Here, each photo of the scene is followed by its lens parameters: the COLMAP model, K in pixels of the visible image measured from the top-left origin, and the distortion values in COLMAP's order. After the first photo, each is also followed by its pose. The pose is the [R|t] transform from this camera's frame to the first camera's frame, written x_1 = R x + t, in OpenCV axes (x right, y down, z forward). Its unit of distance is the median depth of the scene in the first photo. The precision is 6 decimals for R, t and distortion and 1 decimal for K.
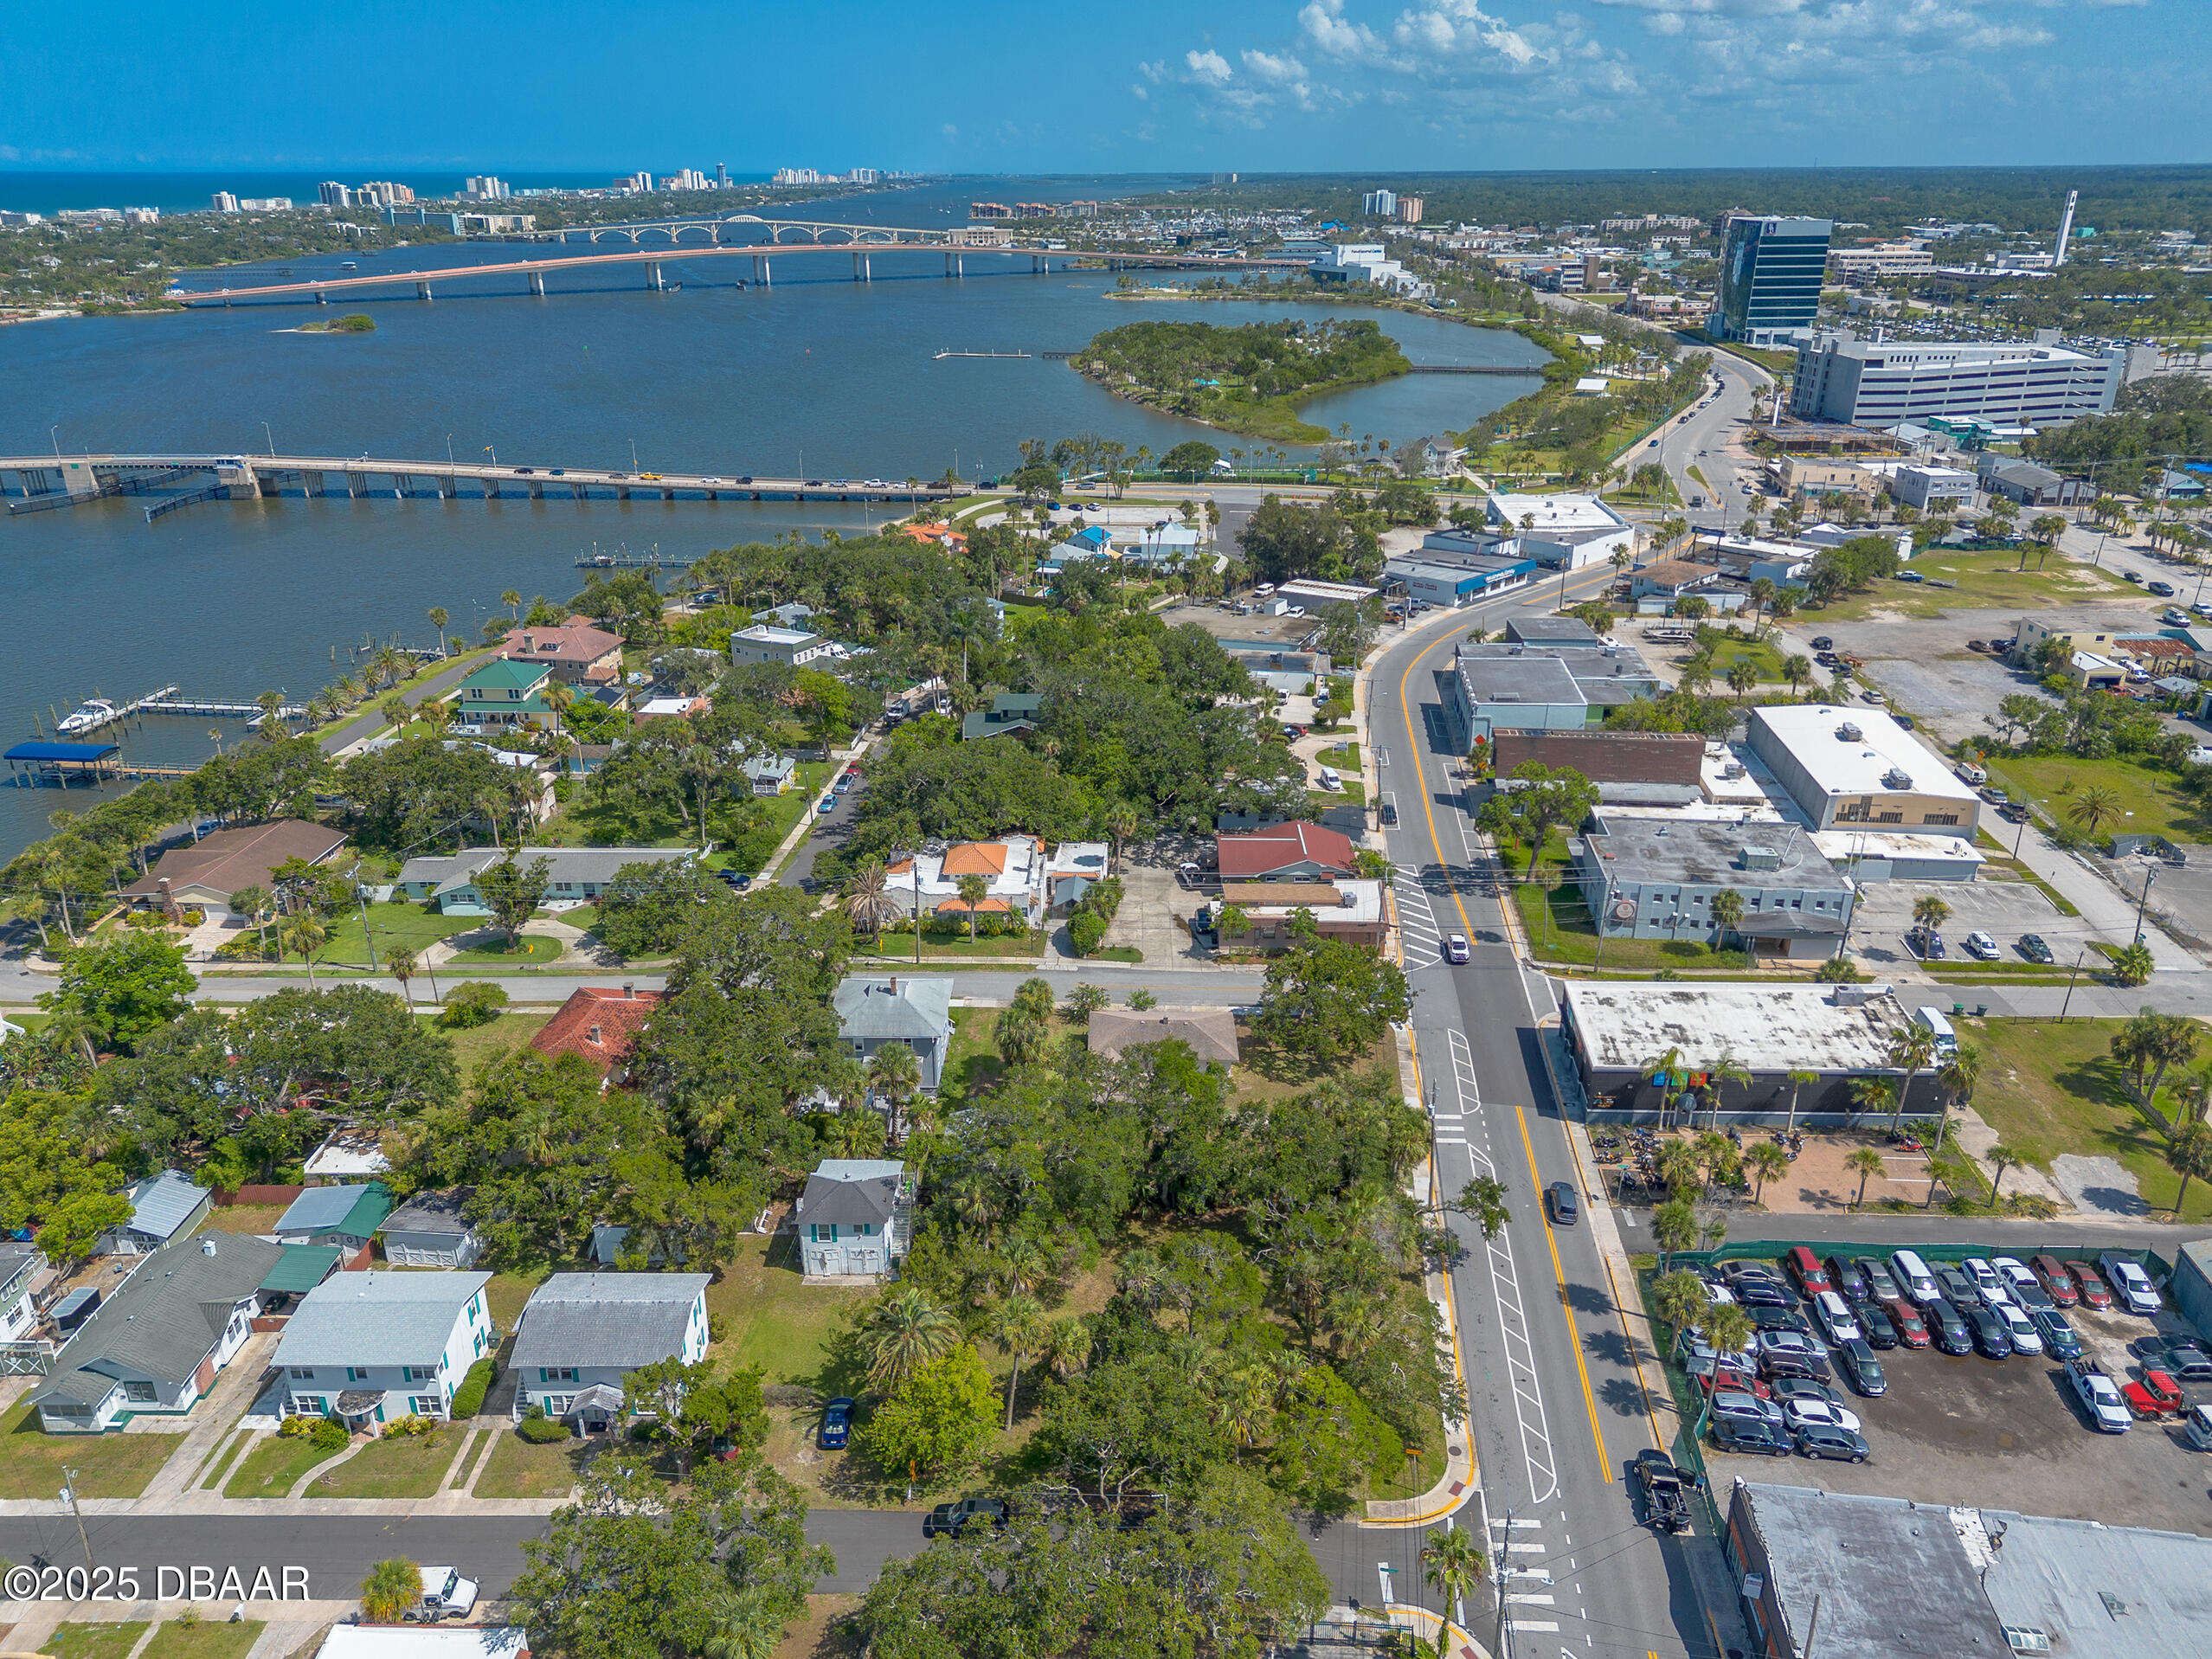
lens RADIAL K [[1574.1, 0, 1108.8], [0, 1574.1, 847.1], [0, 0, 1]] dist [0.081183, -0.076319]
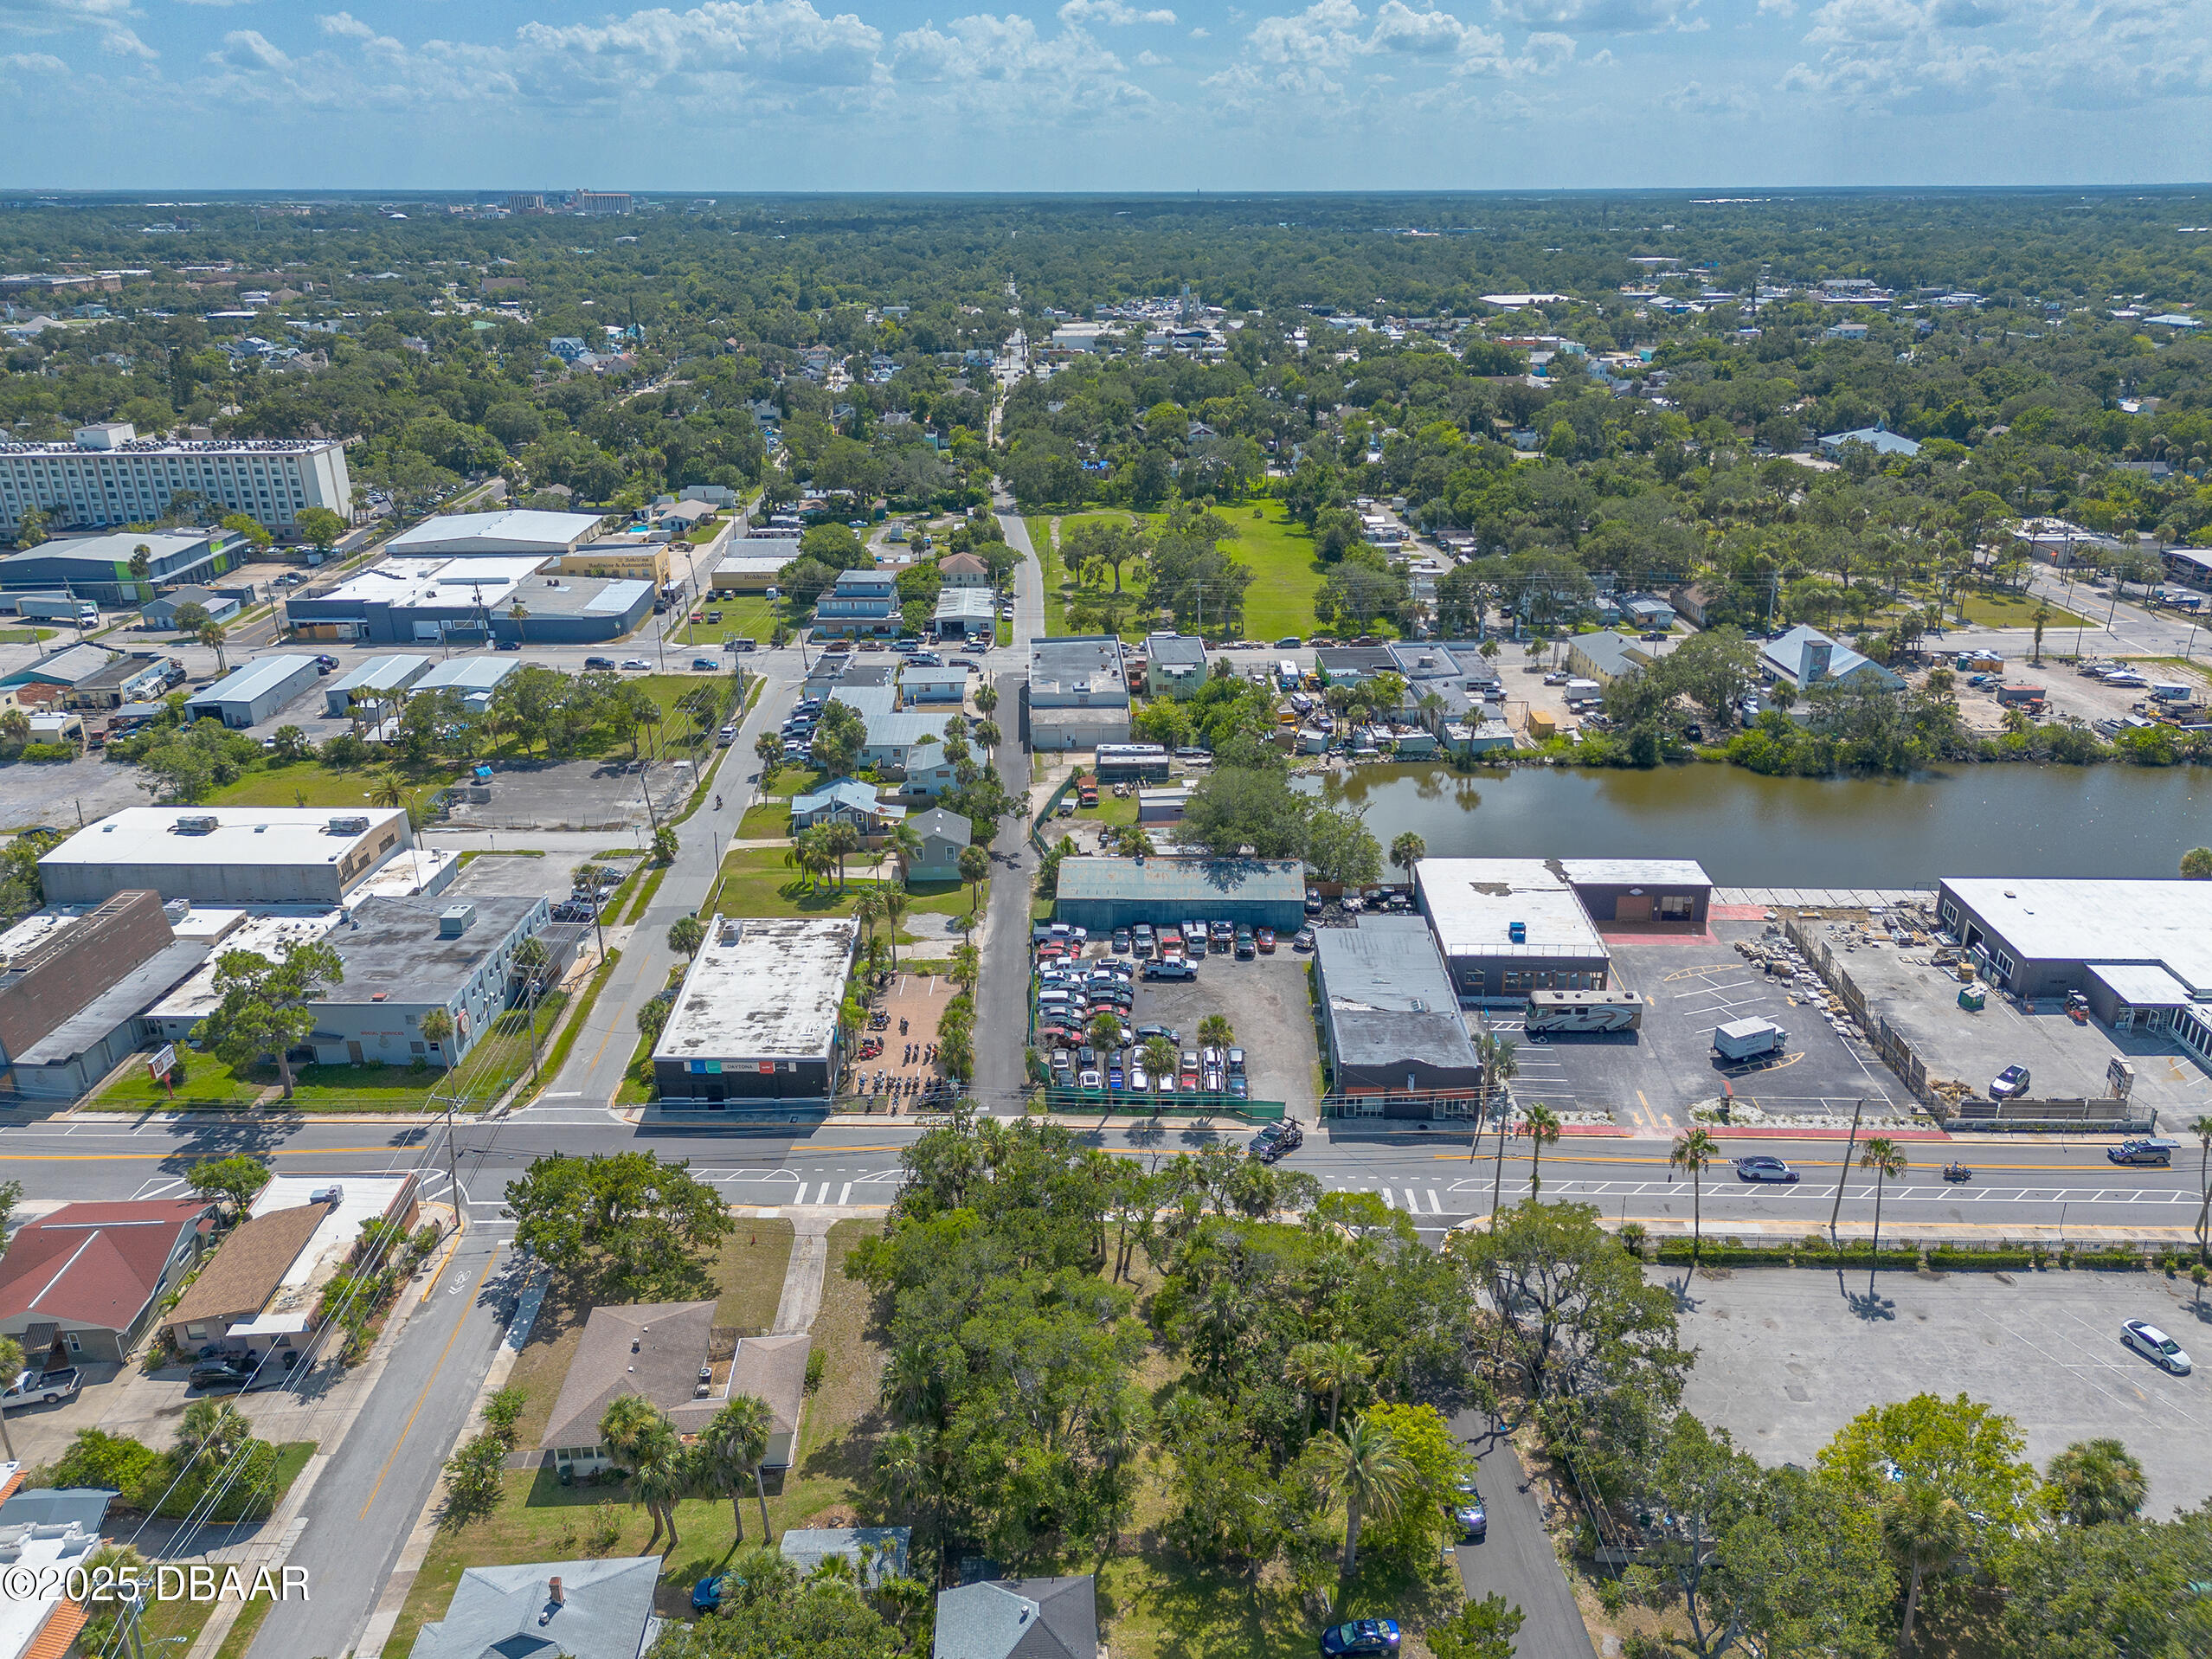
lens RADIAL K [[1587.9, 0, 1138.5], [0, 1587.9, 827.6], [0, 0, 1]] dist [0.098493, -0.083242]
pose [[-0.081747, -0.366903, 0.926660, -0.450427], [0.397105, 0.840792, 0.367936, -0.210090], [-0.914125, 0.398059, 0.076967, 0.485580]]
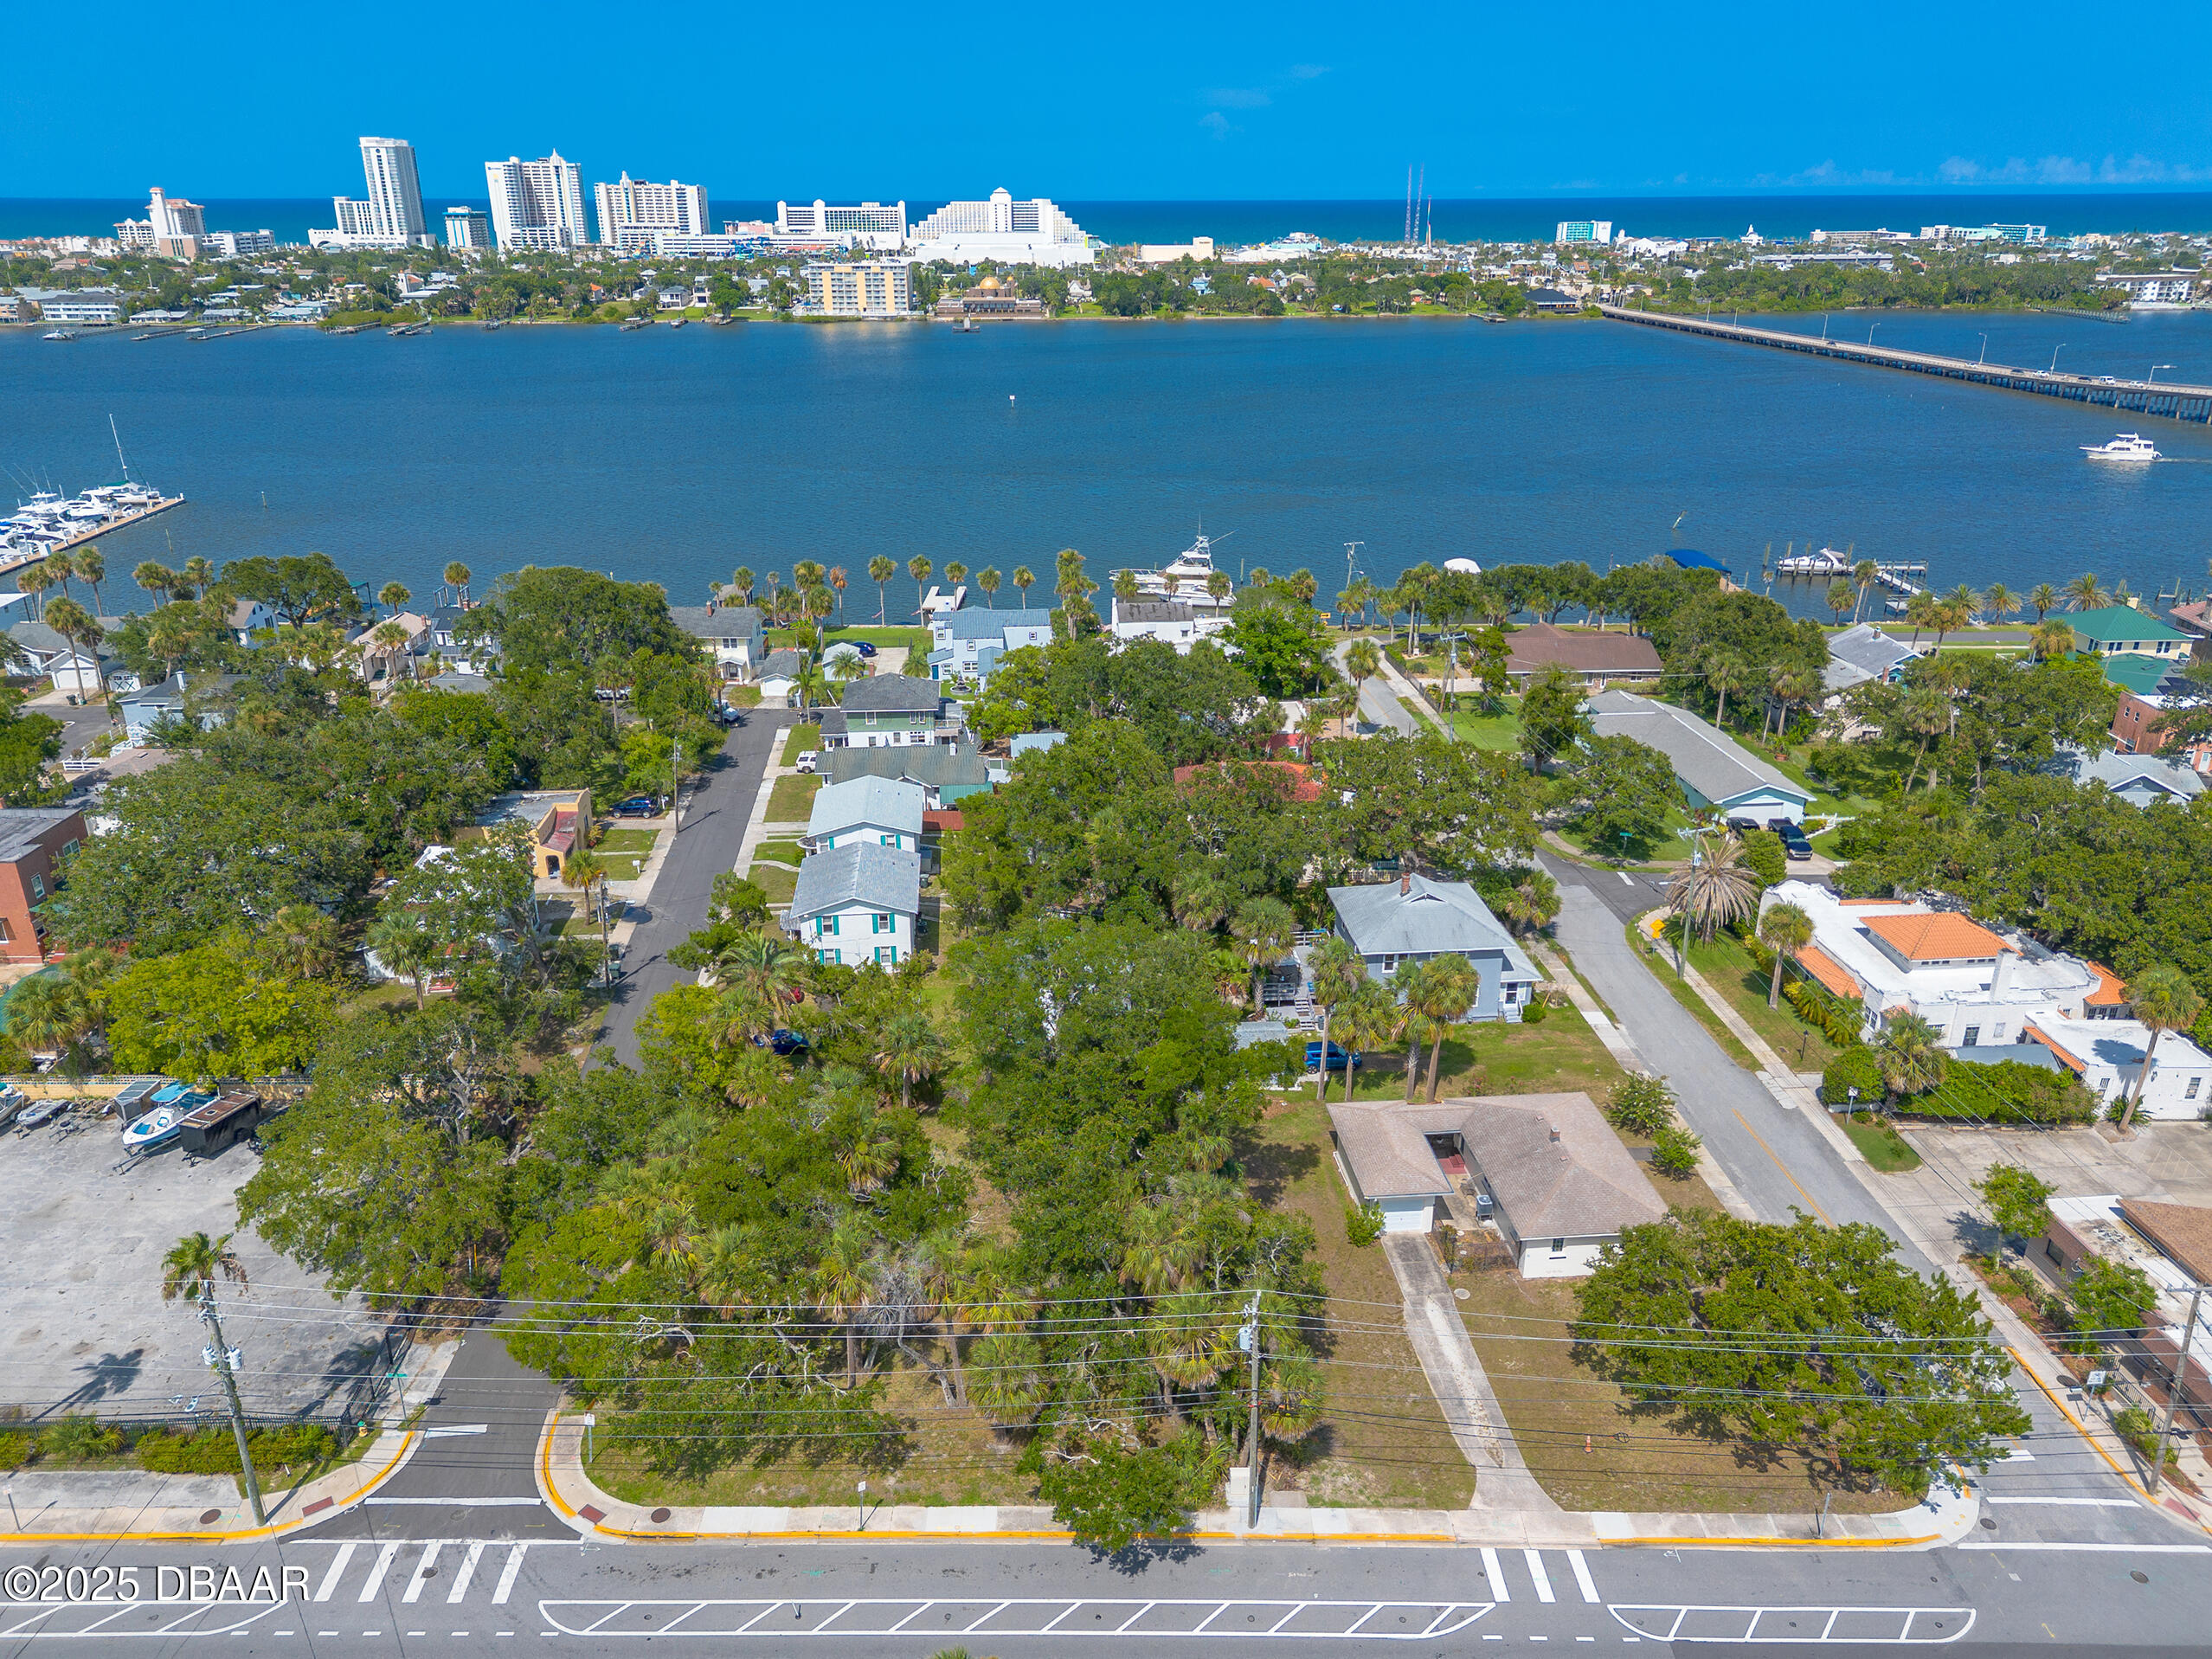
lens RADIAL K [[1575.1, 0, 1088.8], [0, 1575.1, 833.7], [0, 0, 1]] dist [0.082117, -0.081641]
pose [[0.095523, 0.374811, -0.922167, 0.413826], [-0.392353, 0.865582, 0.311171, -0.084926], [0.914841, 0.332091, 0.229741, 0.502715]]
